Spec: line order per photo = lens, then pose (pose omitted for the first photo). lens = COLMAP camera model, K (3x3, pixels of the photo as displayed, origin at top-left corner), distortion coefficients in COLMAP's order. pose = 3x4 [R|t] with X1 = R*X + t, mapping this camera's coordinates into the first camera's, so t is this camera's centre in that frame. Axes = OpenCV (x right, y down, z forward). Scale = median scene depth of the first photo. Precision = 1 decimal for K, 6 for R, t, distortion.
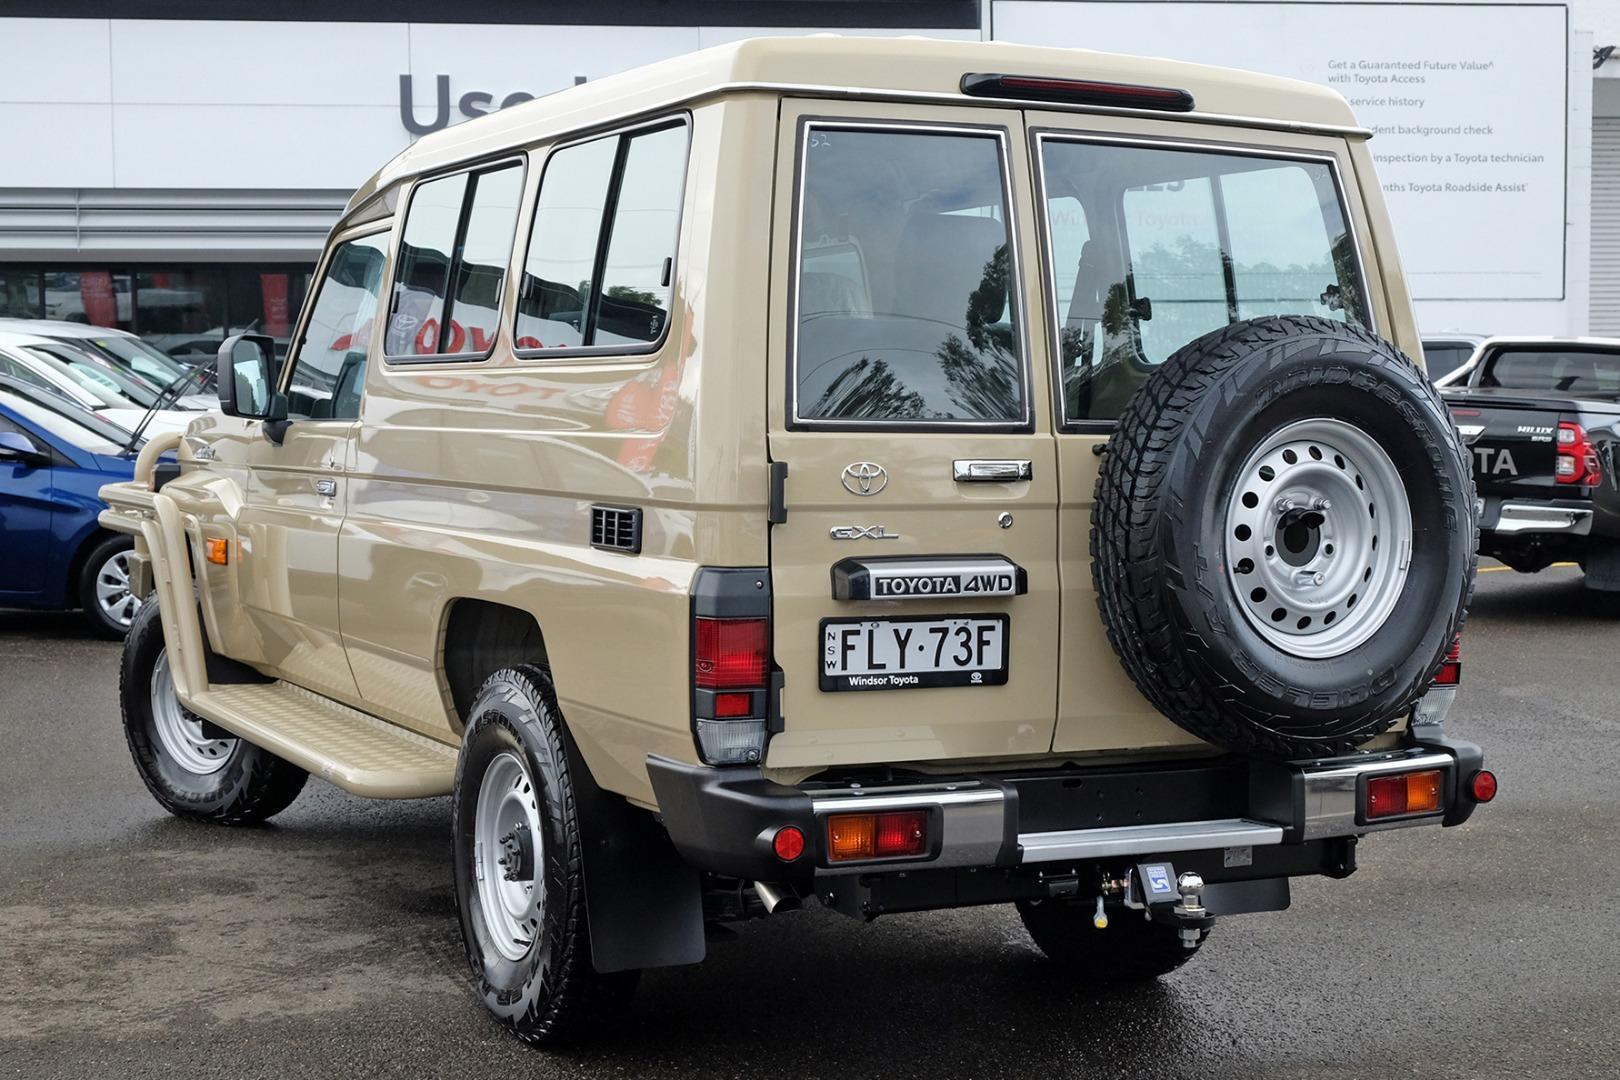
lens RADIAL K [[2343.8, 0, 810.0], [0, 2343.8, 540.0], [0, 0, 1]] dist [0.001348, 0.100352]
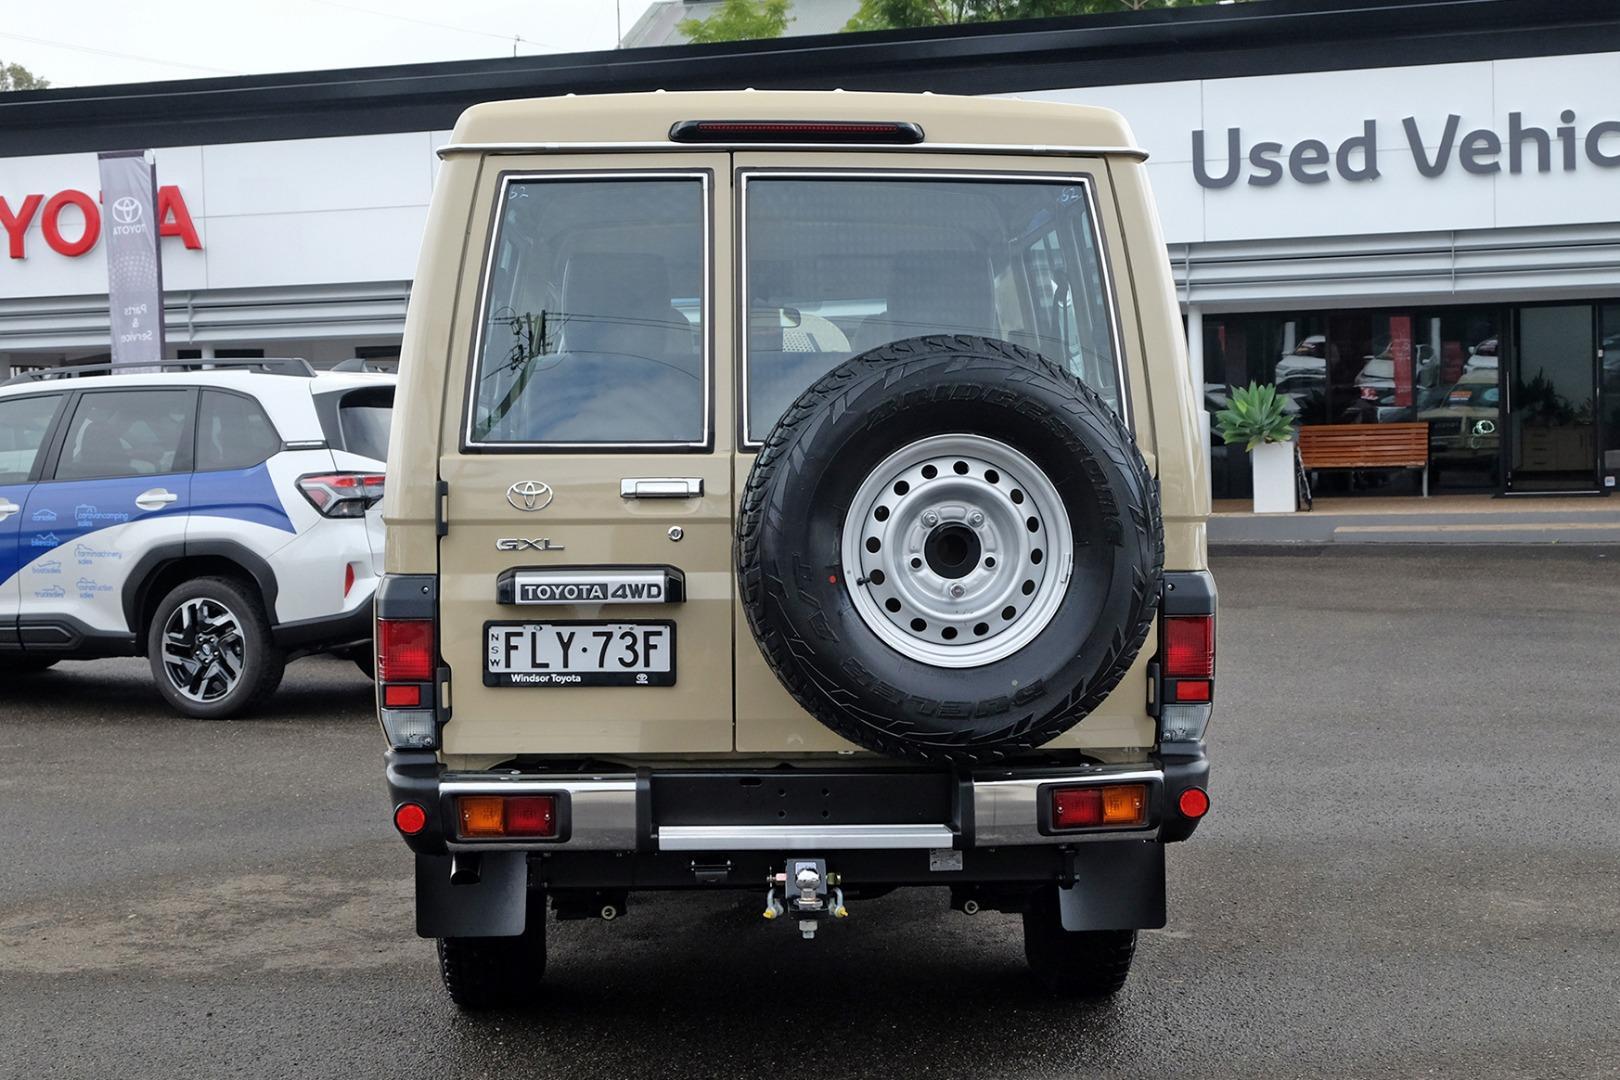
lens RADIAL K [[2317.2, 0, 808.2], [0, 2317.2, 567.3], [0, 0, 1]] dist [-0.021640, 0.595155]
pose [[0.926999, 0.003397, -0.375047, 0.546577], [-0.007077, 0.999939, -0.008434, 0.015741], [0.374996, 0.010472, 0.926967, 0.034097]]
